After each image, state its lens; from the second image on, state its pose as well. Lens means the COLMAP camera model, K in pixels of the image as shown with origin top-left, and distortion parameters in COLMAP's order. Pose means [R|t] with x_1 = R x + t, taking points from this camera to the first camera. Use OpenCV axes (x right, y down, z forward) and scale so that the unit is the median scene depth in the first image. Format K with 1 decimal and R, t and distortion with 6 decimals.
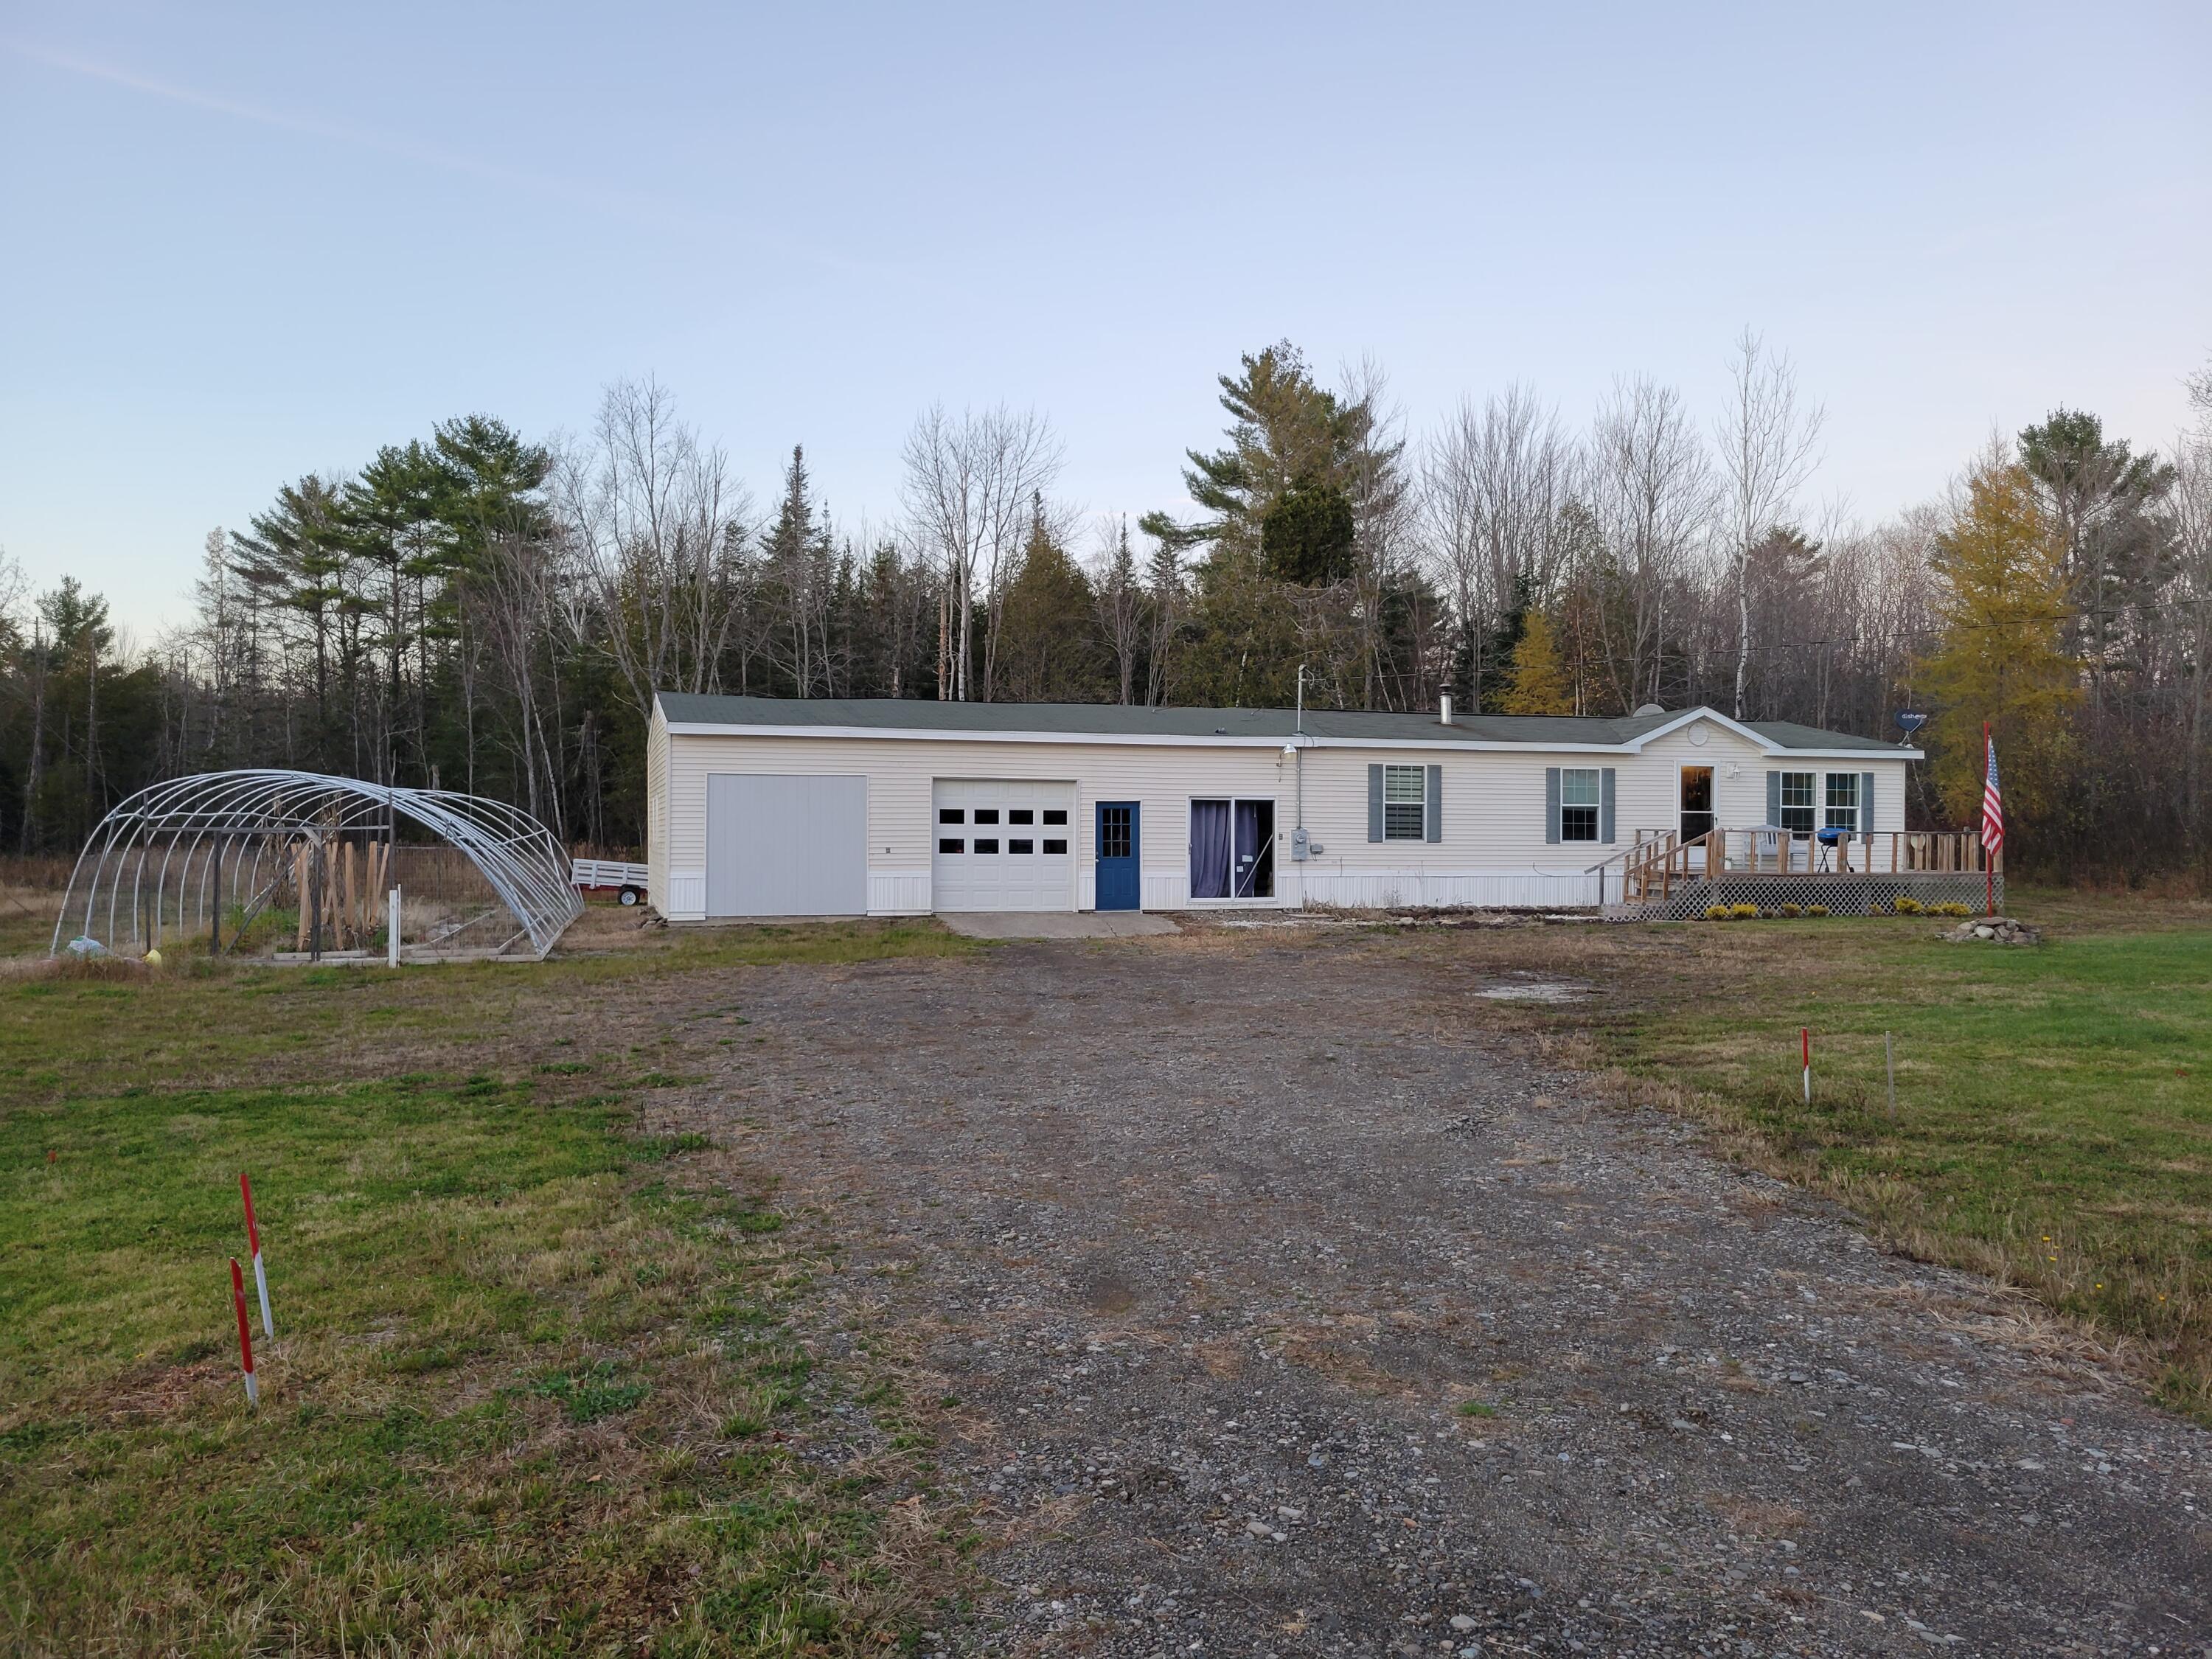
lens RADIAL K [[1673.4, 0, 1106.4], [0, 1673.4, 836.6], [0, 0, 1]] dist [0.070833, -0.007012]
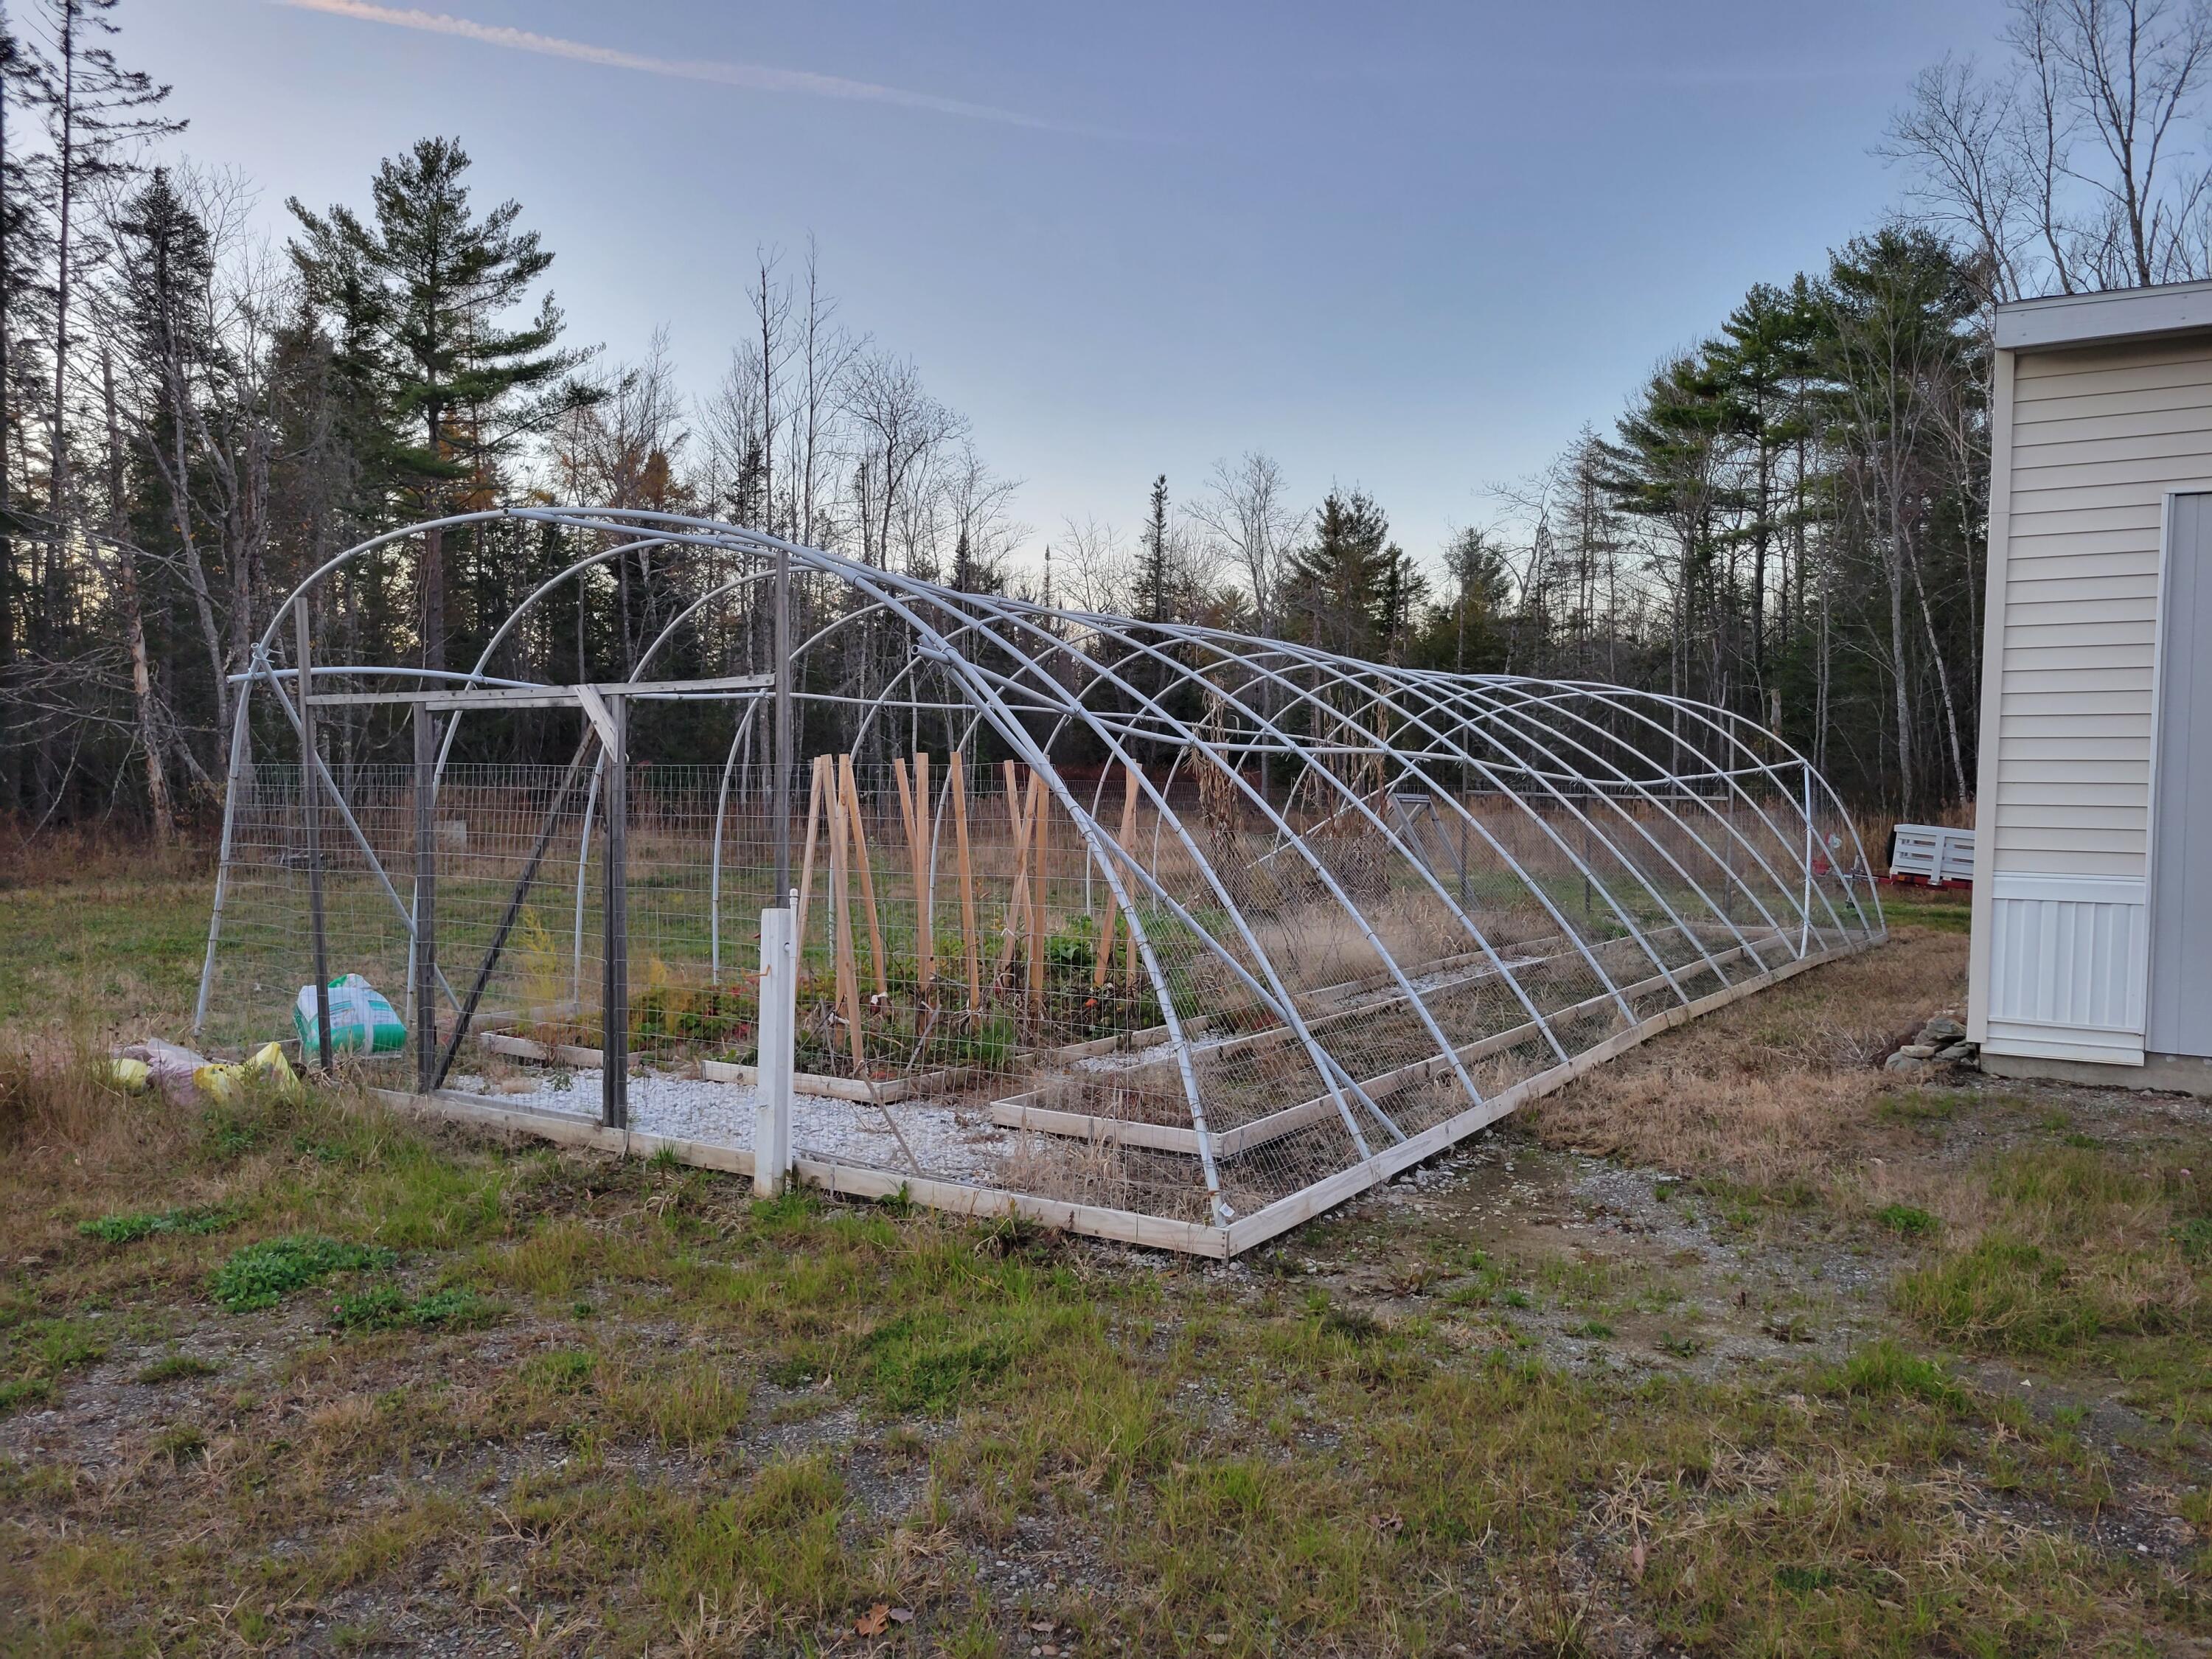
lens RADIAL K [[1673.4, 0, 1105.1], [0, 1673.4, 844.8], [0, 0, 1]] dist [0.070833, -0.007012]
pose [[0.682607, 0.024410, -0.730378, -0.052794], [-0.004087, 0.999554, 0.029586, 0.002585], [0.730774, -0.017210, 0.682402, 0.240450]]
